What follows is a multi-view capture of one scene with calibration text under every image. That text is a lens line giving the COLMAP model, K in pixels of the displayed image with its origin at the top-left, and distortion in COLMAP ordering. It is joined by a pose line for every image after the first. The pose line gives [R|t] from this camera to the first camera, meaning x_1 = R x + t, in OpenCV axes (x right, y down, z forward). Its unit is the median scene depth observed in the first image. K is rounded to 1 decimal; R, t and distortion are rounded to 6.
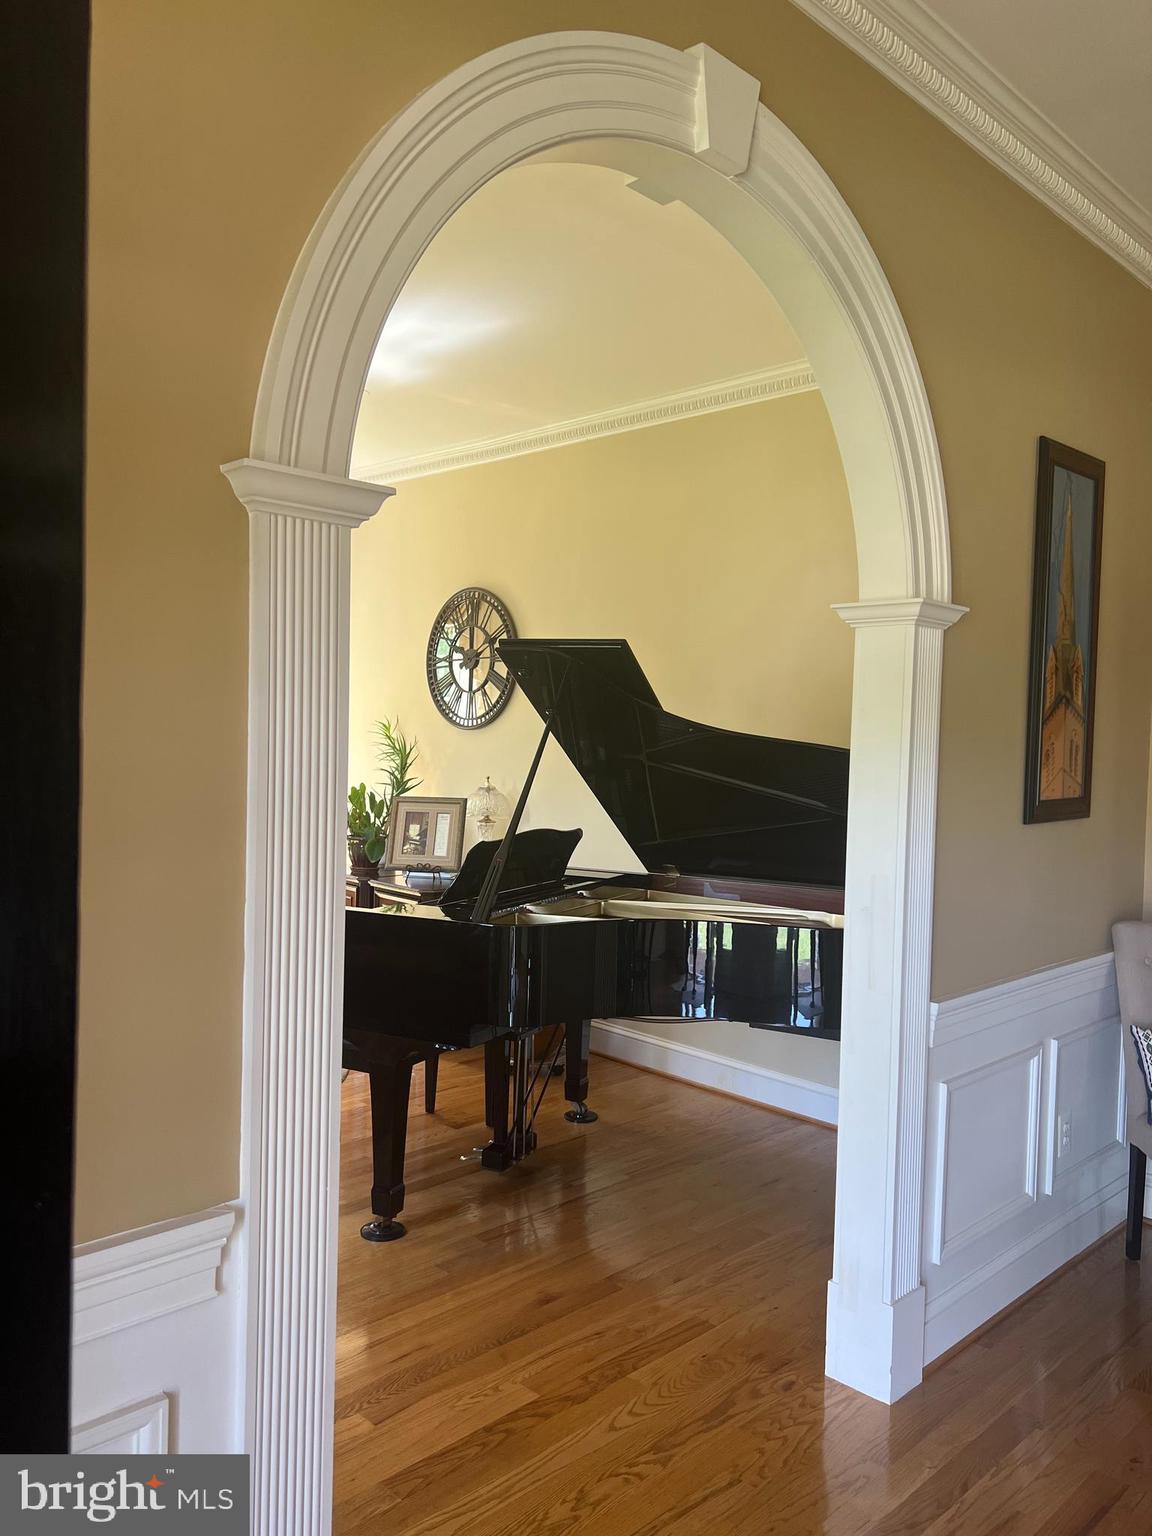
lens RADIAL K [[1144.3, 0, 579.8], [0, 1144.3, 767.7], [0, 0, 1]] dist [-0.001758, 0.001508]
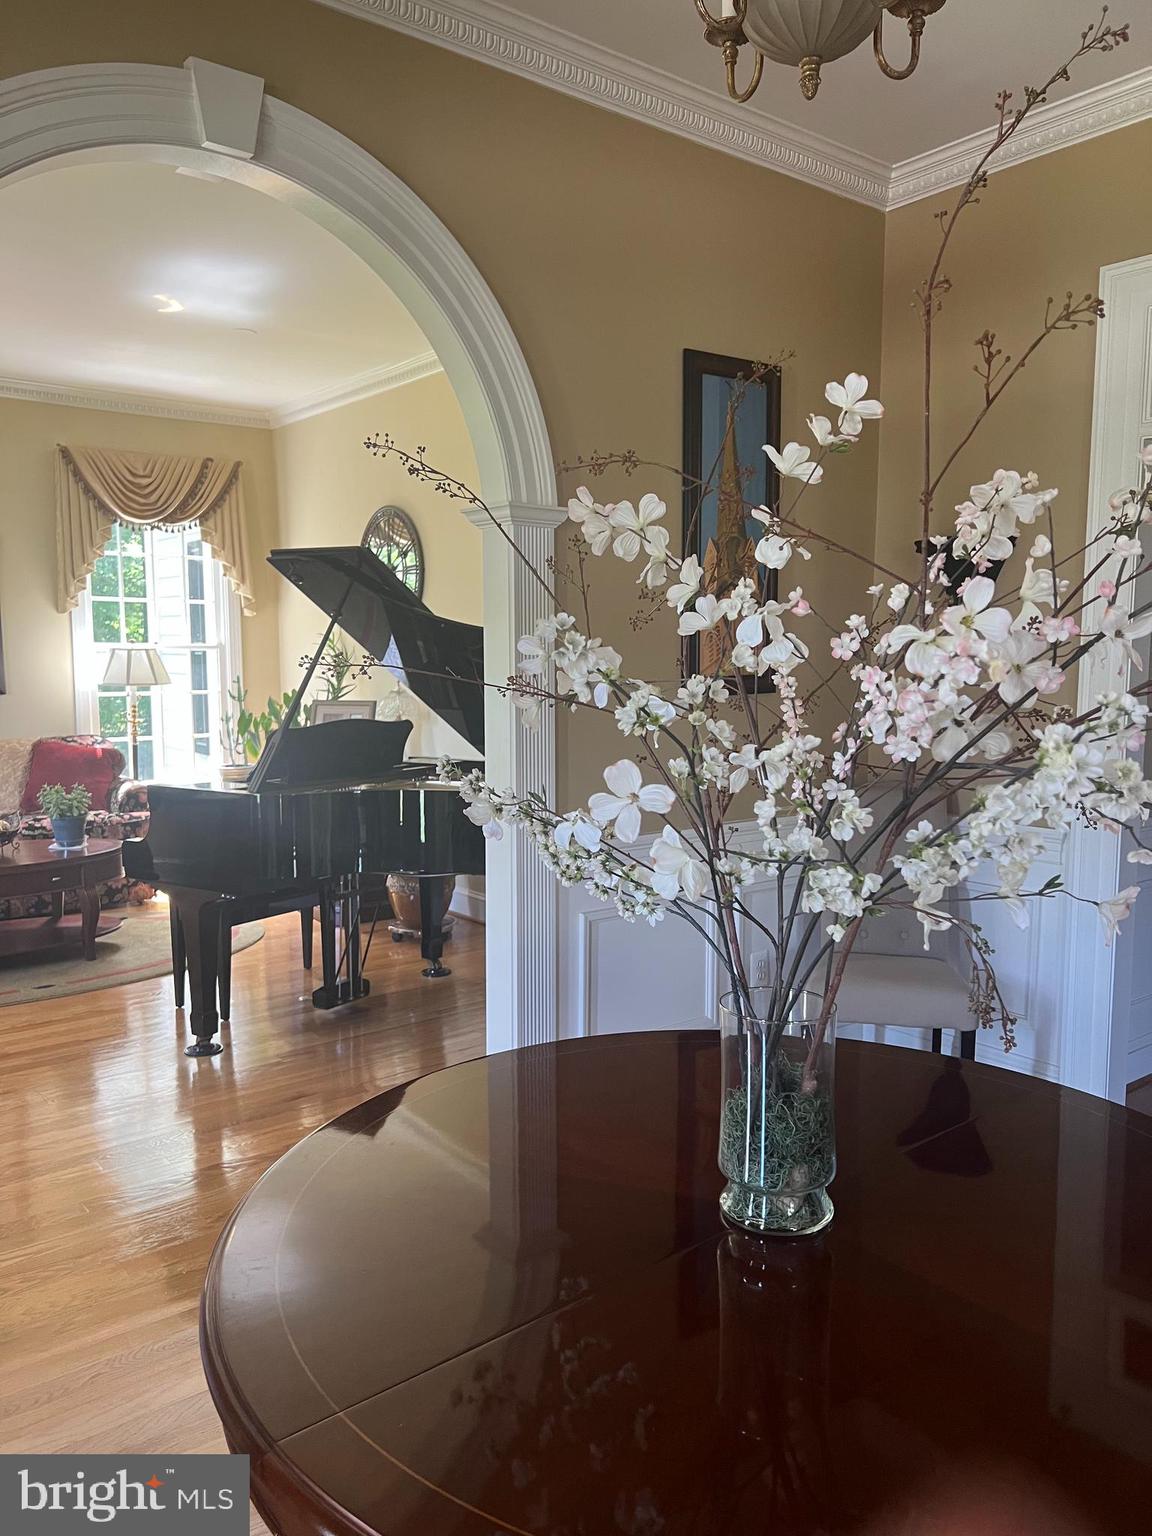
lens RADIAL K [[1144.3, 0, 571.6], [0, 1144.3, 768.8], [0, 0, 1]] dist [-0.001758, 0.001508]
pose [[0.993133, -0.016914, -0.115760, 0.357142], [0.025537, 0.996974, 0.073416, 0.029145], [0.114168, -0.075868, 0.990560, -0.129053]]
